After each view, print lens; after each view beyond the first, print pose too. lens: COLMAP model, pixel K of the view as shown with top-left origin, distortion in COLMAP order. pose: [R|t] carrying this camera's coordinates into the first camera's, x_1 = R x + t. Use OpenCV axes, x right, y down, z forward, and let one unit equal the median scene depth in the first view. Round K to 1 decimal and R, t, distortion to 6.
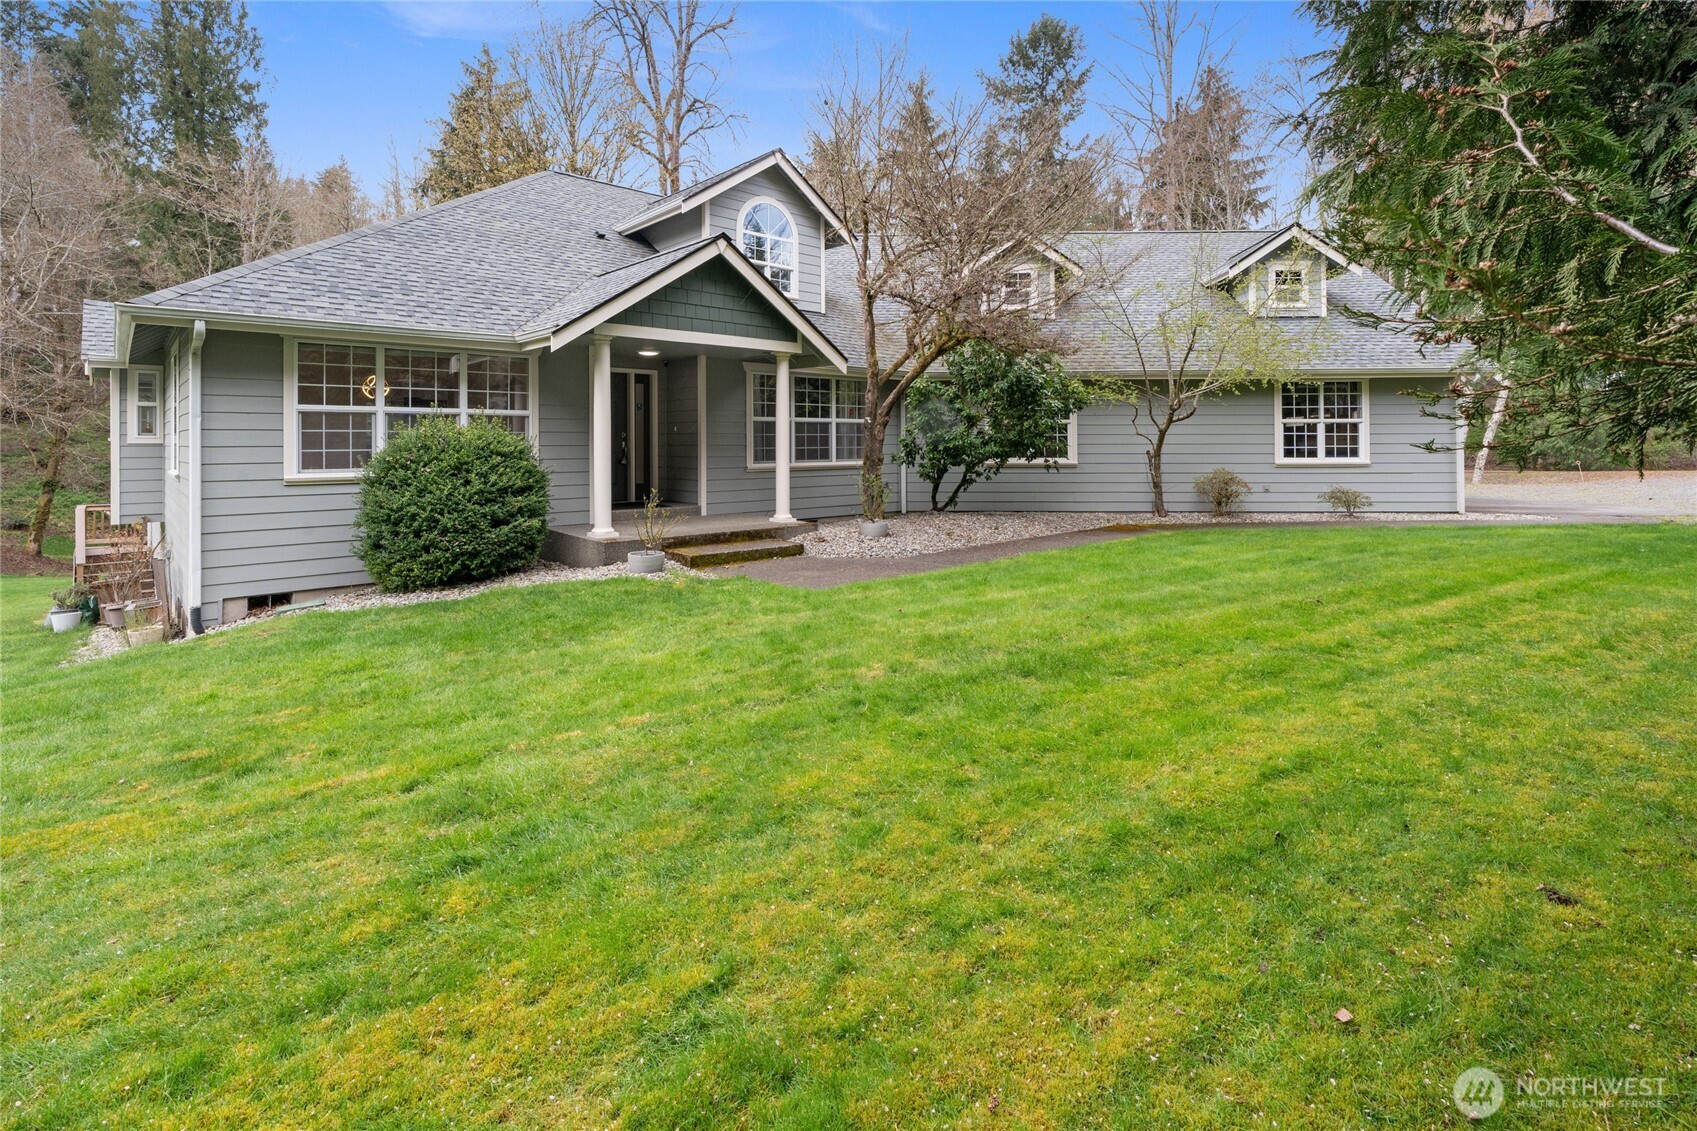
lens RADIAL K [[813.5, 0, 852.8], [0, 813.5, 567.7], [0, 0, 1]] dist [-0.034741, 0.007384]
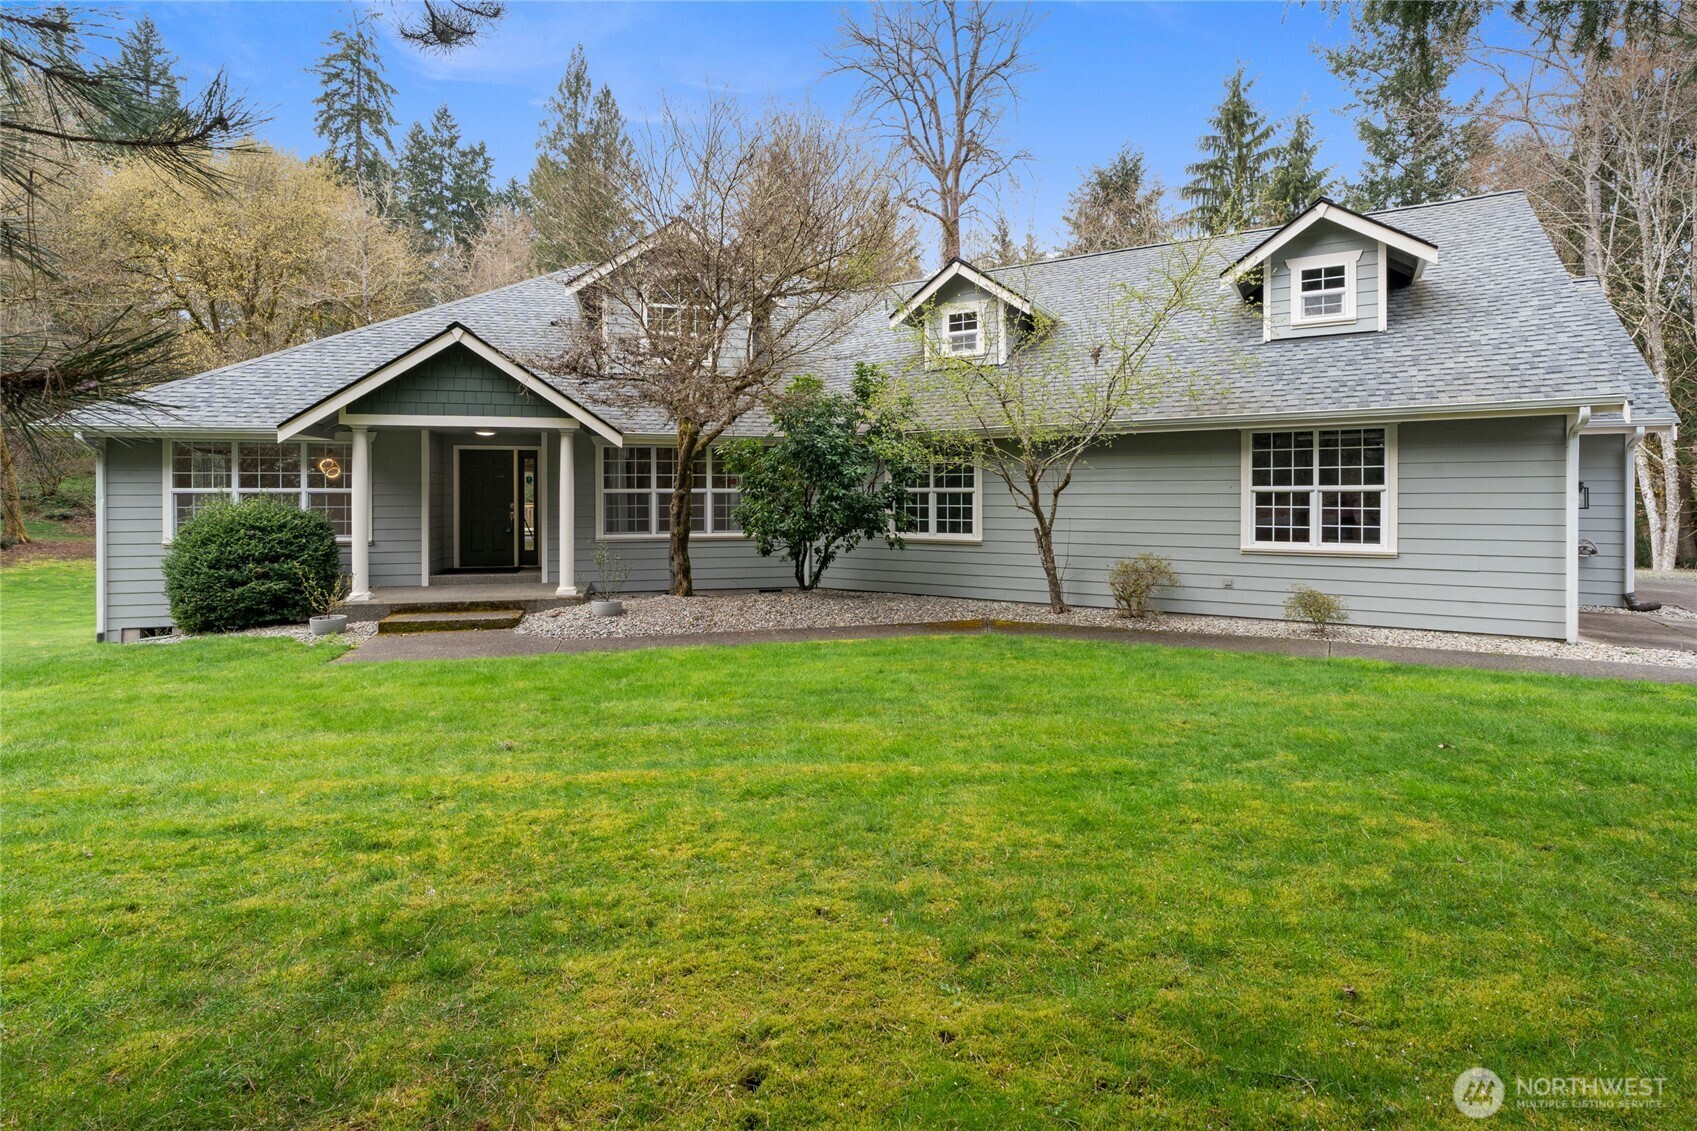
lens RADIAL K [[813.5, 0, 838.6], [0, 813.5, 624.1], [0, 0, 1]] dist [-0.034741, 0.007384]
pose [[0.874447, 0.078111, -0.478791, 0.567788], [-0.075163, 0.996849, 0.025353, -0.056350], [0.479263, 0.013818, 0.877563, 0.218525]]
